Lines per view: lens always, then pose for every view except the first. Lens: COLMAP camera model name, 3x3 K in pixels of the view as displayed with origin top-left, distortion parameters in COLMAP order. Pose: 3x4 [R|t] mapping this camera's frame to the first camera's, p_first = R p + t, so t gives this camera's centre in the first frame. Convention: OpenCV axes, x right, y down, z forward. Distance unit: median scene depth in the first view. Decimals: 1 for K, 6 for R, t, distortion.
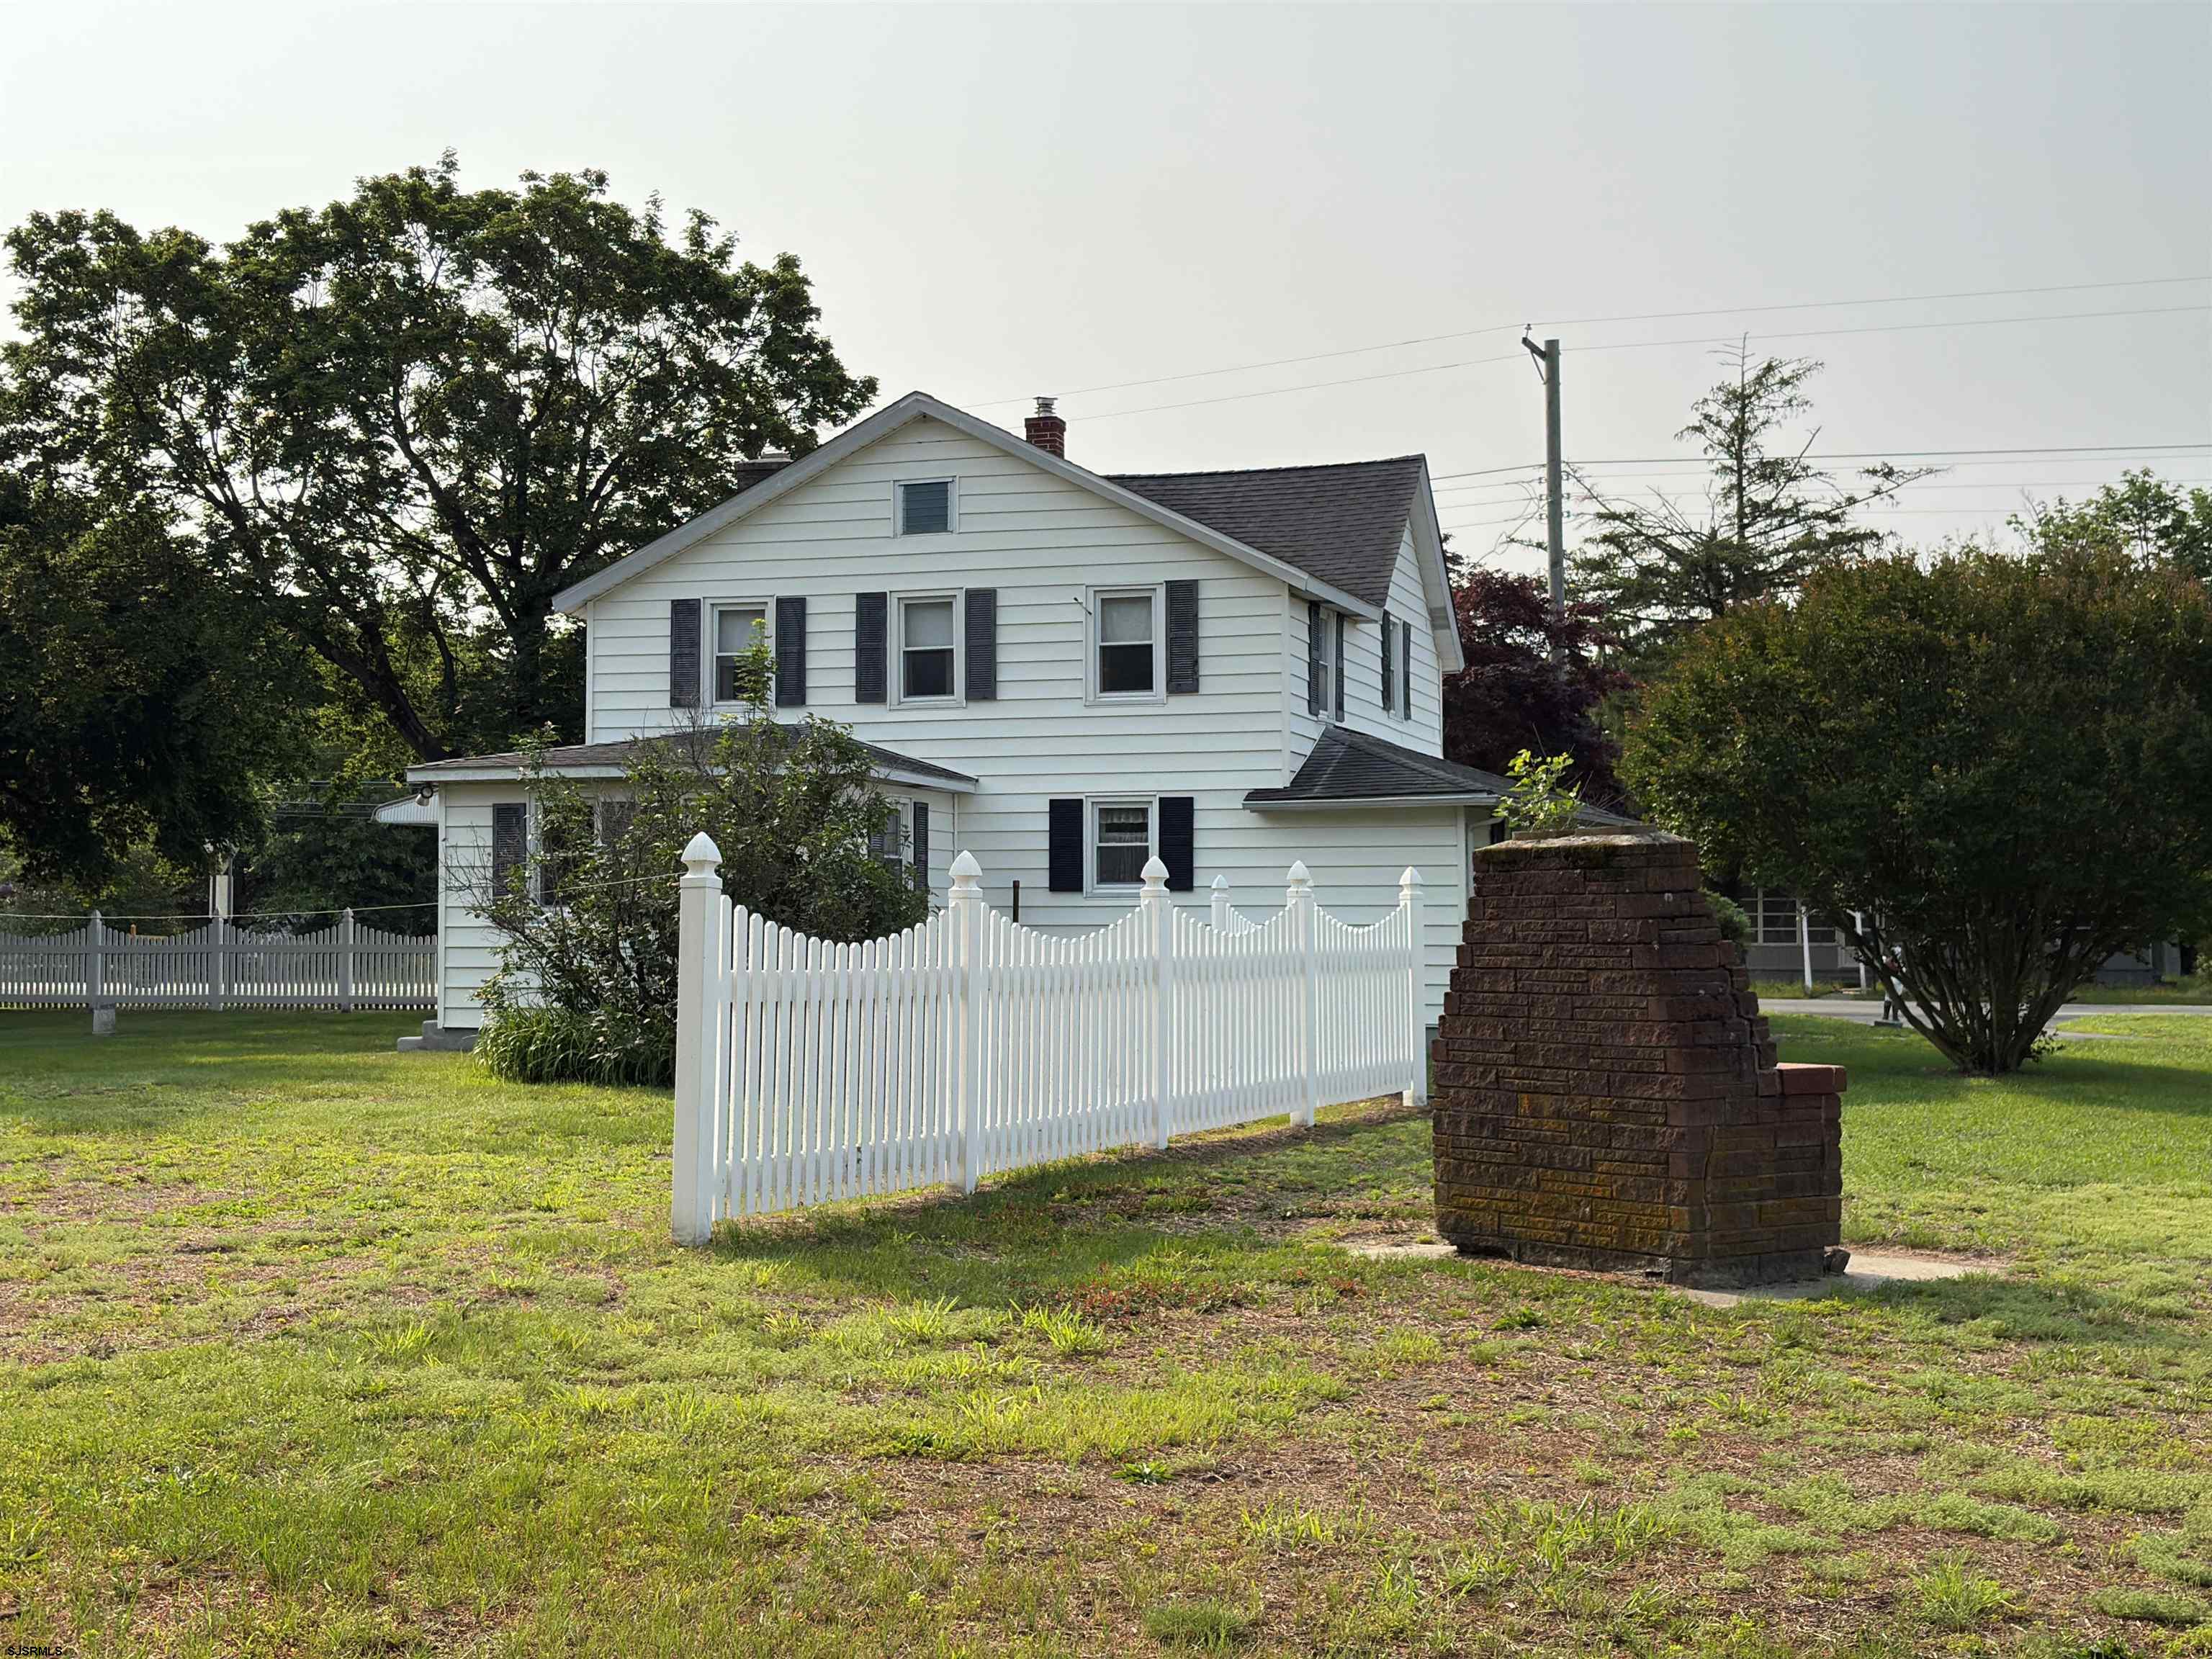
lens RADIAL K [[2777.6, 0, 1106.0], [0, 2777.6, 829.5], [0, 0, 1]] dist [0.009694, 0.005146]
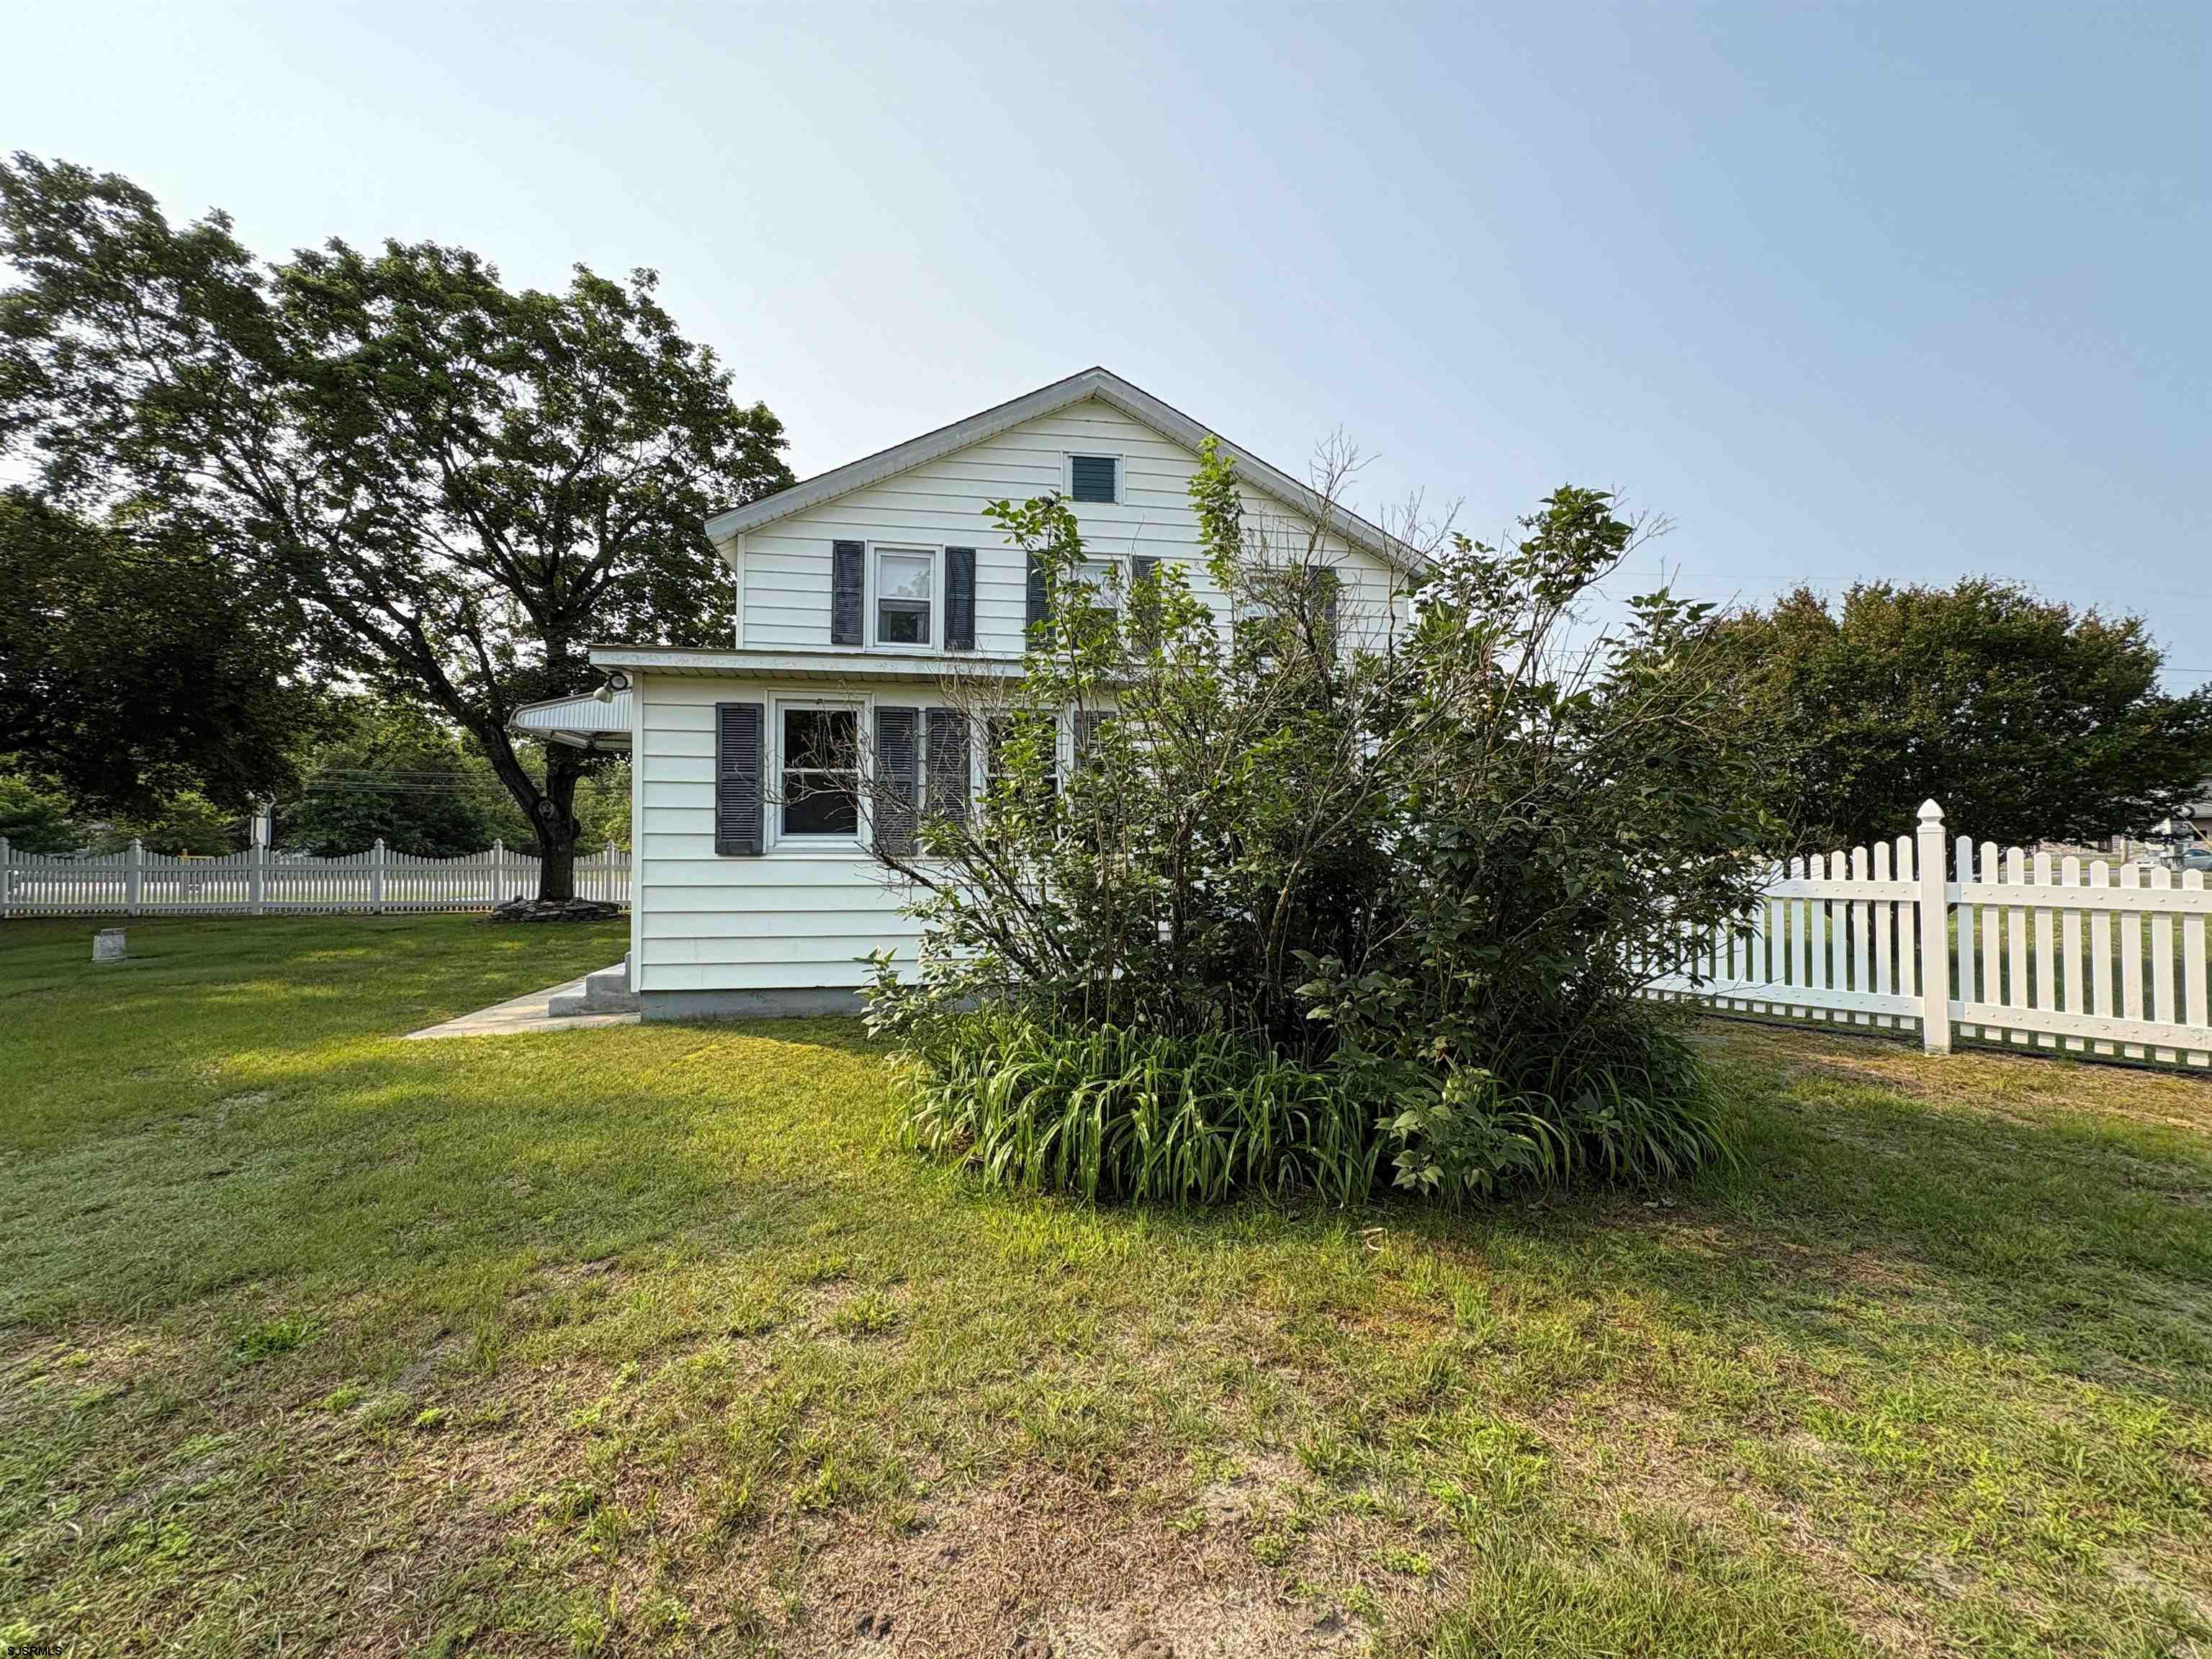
lens RADIAL K [[882.8, 0, 1106.0], [0, 882.8, 829.5], [0, 0, 1]] dist [0.000184, -0.000011]
pose [[0.898431, 0.008065, 0.439041, -0.167957], [-0.014893, 0.999816, 0.012109, 0.015953], [-0.438862, -0.017418, 0.898386, 0.528412]]
